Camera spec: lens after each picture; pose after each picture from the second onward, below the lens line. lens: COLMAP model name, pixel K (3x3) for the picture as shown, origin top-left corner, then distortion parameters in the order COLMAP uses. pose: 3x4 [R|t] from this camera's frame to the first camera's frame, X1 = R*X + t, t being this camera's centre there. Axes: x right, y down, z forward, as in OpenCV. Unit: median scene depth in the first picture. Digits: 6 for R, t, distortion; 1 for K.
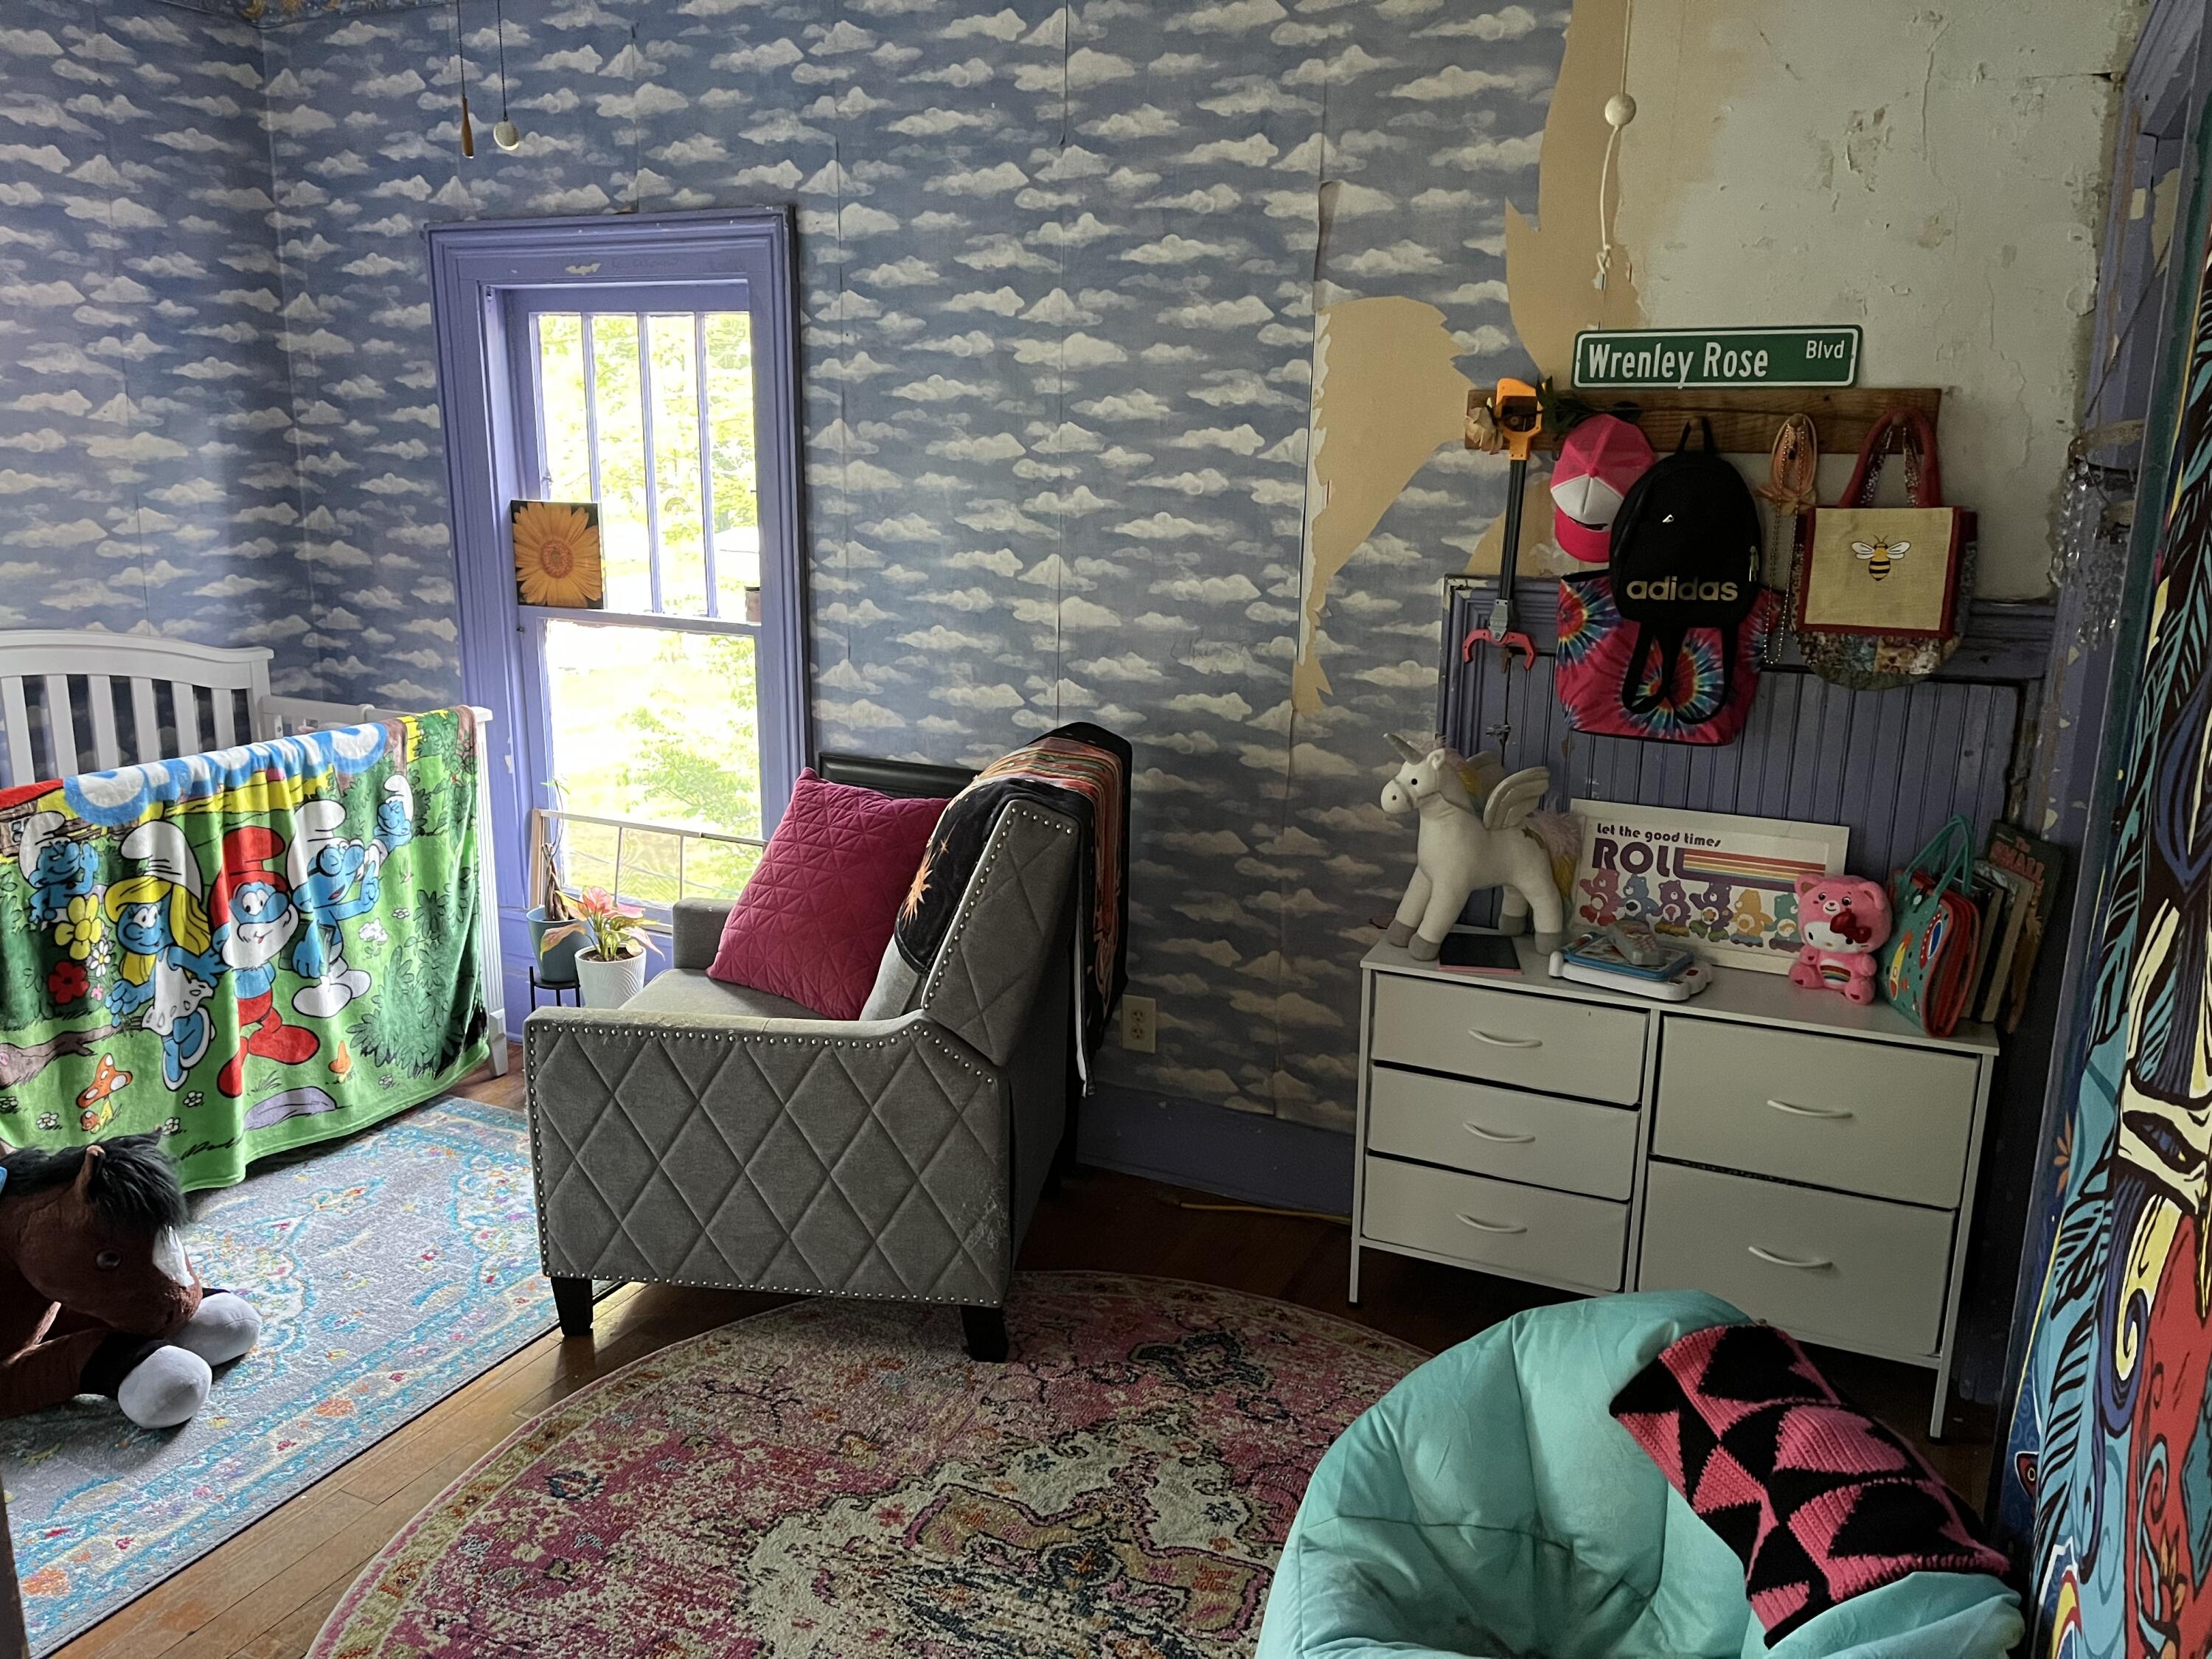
lens RADIAL K [[1671.0, 0, 1106.0], [0, 1671.0, 829.5], [0, 0, 1]] dist [0.088402, -0.120961]
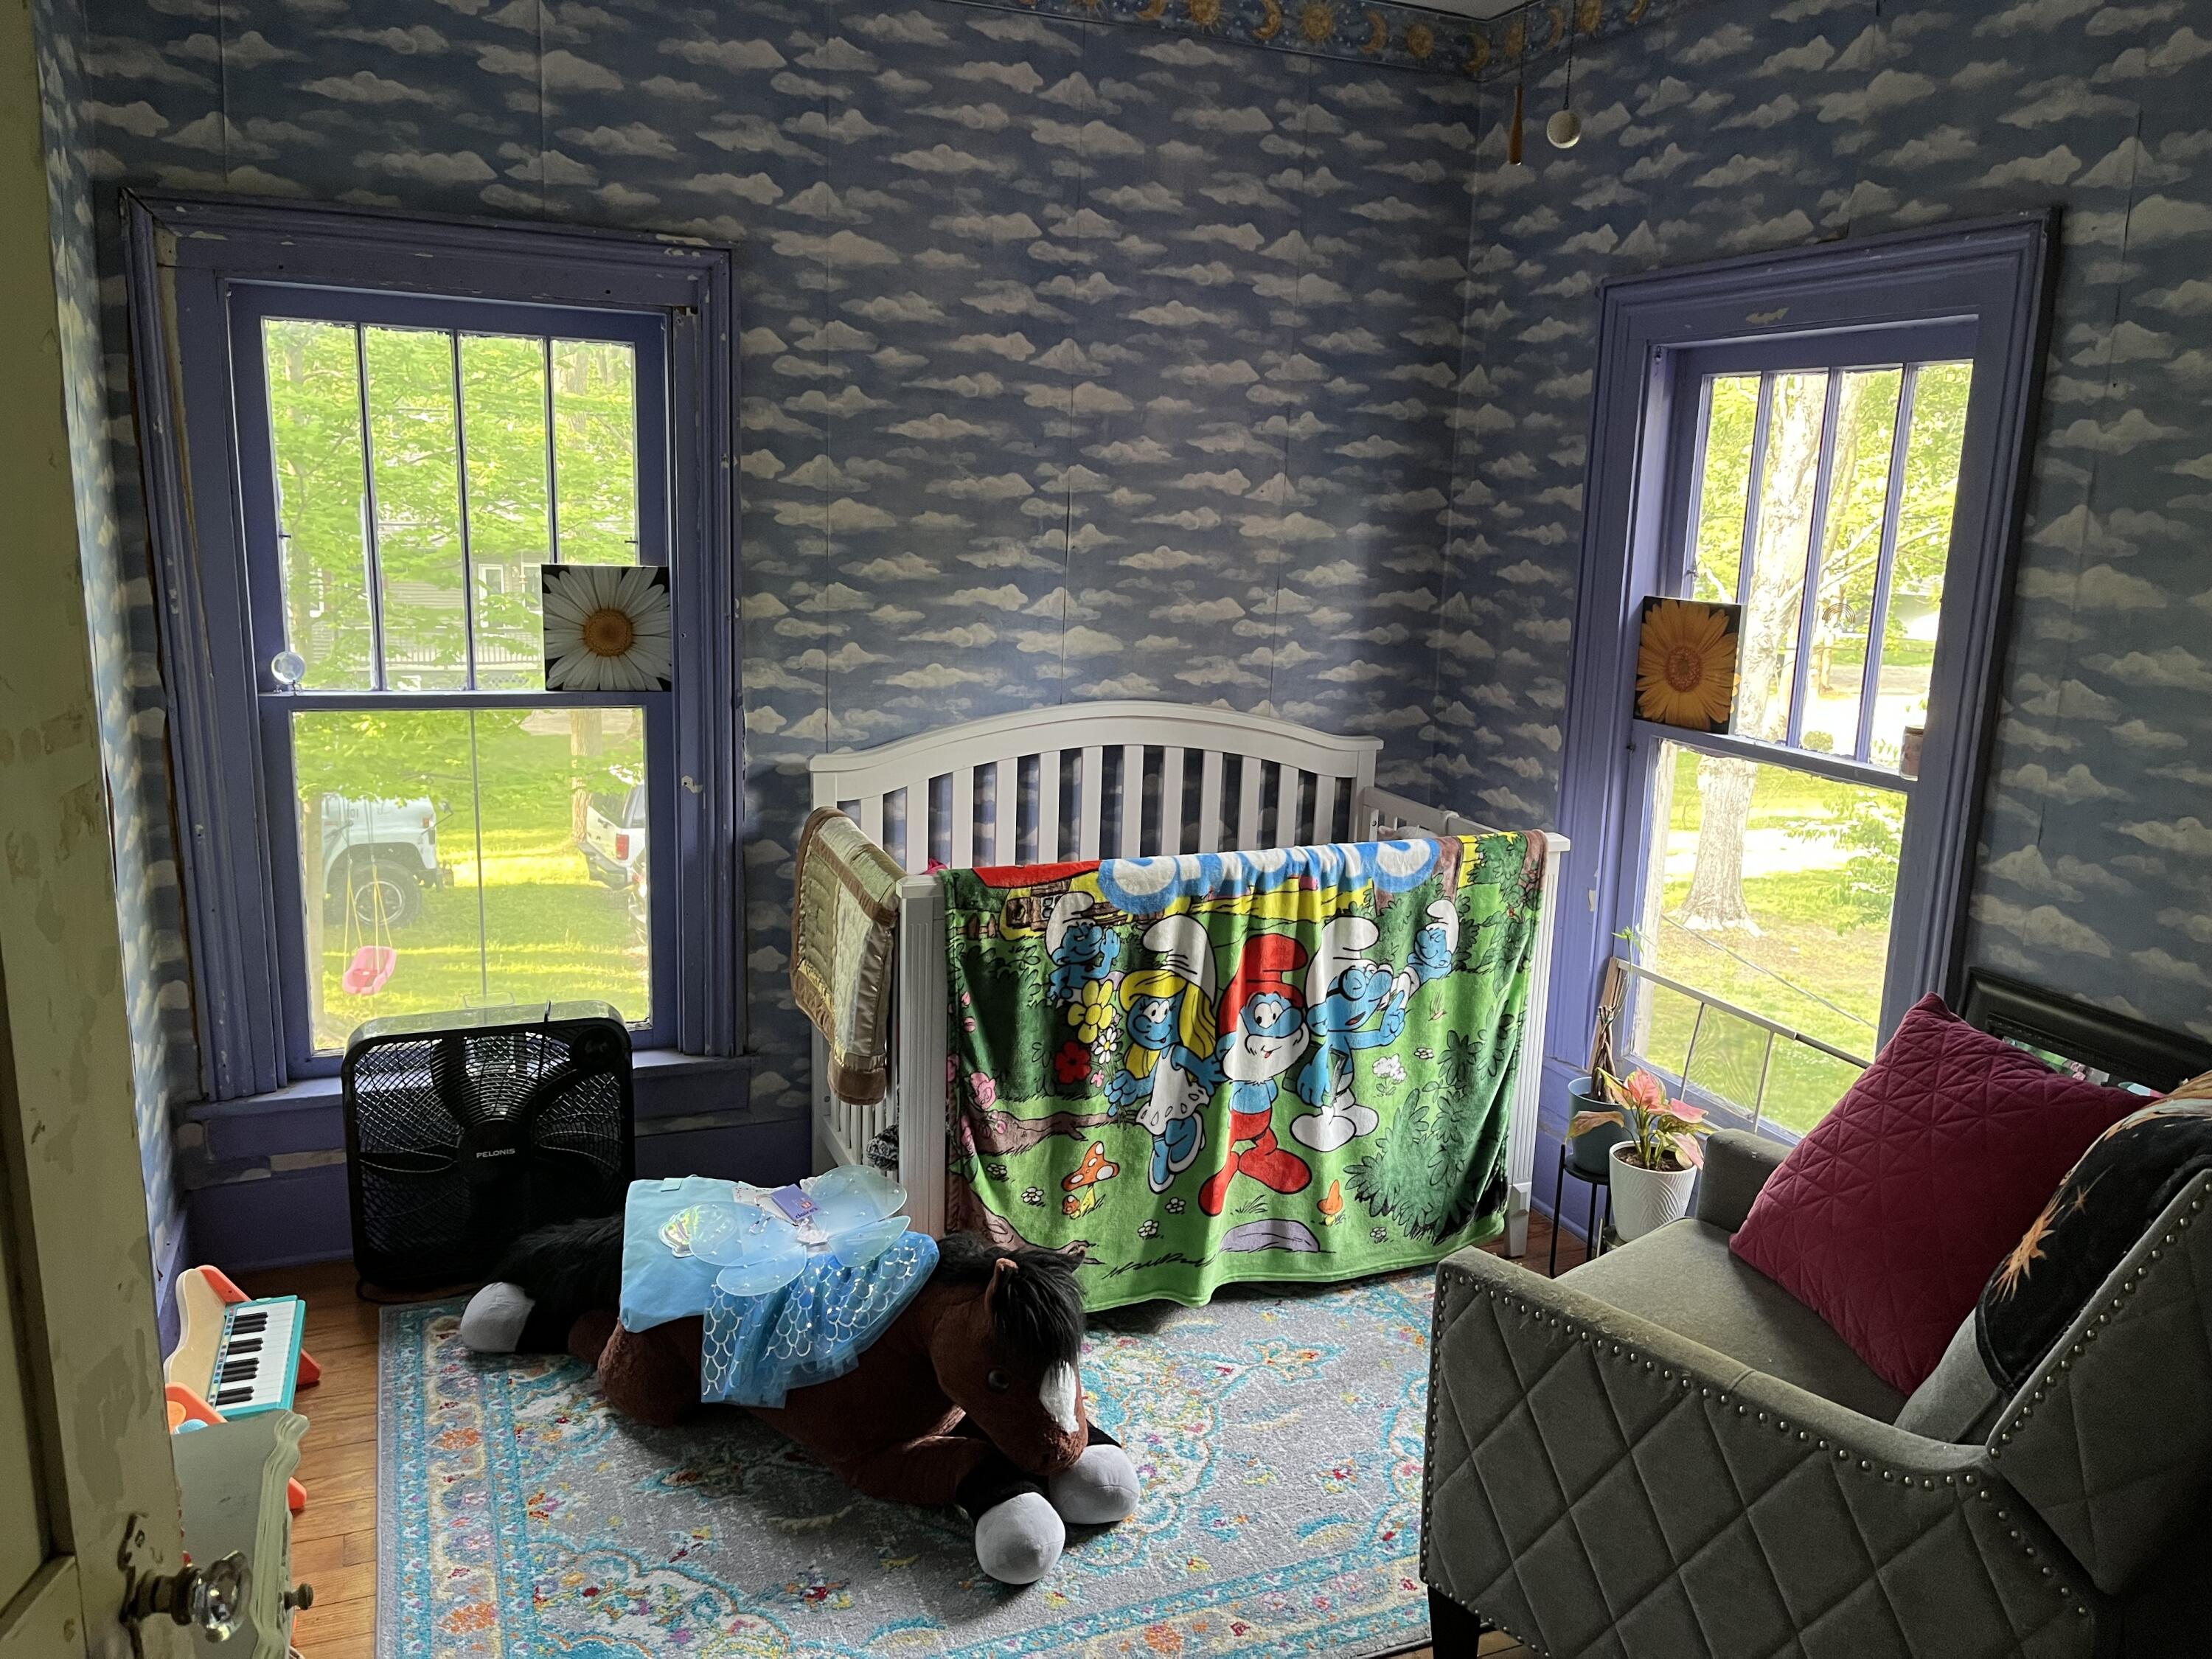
lens RADIAL K [[1671.0, 0, 1106.0], [0, 1671.0, 829.5], [0, 0, 1]] dist [0.088402, -0.120961]
pose [[0.739551, 0.143772, -0.657567, 0.021806], [-0.170885, 0.985018, 0.023177, -0.059058], [0.651048, 0.095228, 0.753040, 0.221953]]
